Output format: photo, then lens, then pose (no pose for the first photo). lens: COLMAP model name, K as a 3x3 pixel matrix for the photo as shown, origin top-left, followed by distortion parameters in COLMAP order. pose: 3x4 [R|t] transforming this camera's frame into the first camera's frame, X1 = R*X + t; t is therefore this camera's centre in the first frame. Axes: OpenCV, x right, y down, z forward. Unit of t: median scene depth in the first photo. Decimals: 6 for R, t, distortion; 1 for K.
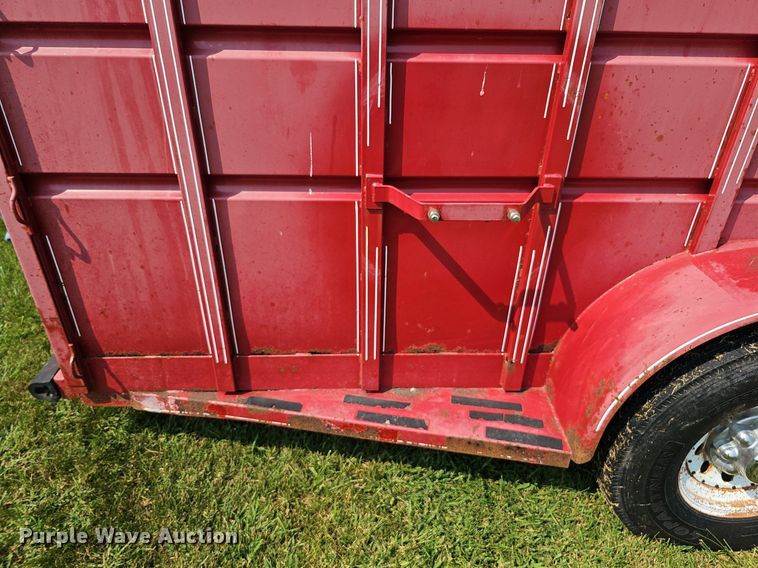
lens RADIAL K [[500.6, 0, 377.4], [0, 500.6, 282.6], [0, 0, 1]] dist [0.037120, -0.034018]
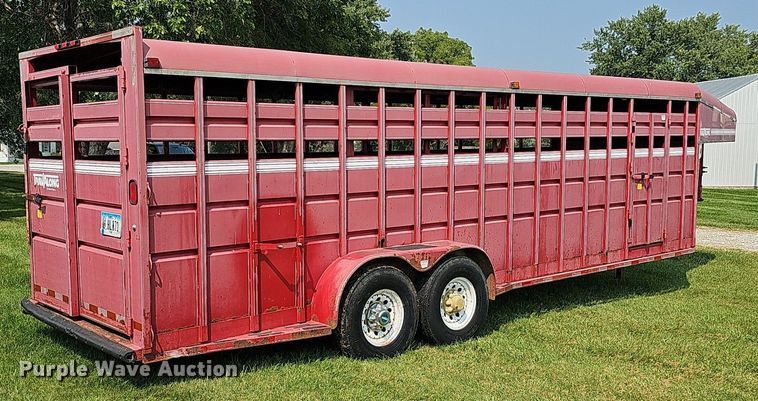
lens RADIAL K [[734.7, 0, 376.7], [0, 734.7, 204.6], [0, 0, 1]] dist [0.096066, 0.000000]
pose [[0.748698, -0.074871, 0.658670, -2.276394], [0.347364, 0.890580, -0.293609, 1.111210], [-0.564615, 0.448622, 0.692783, -2.523140]]
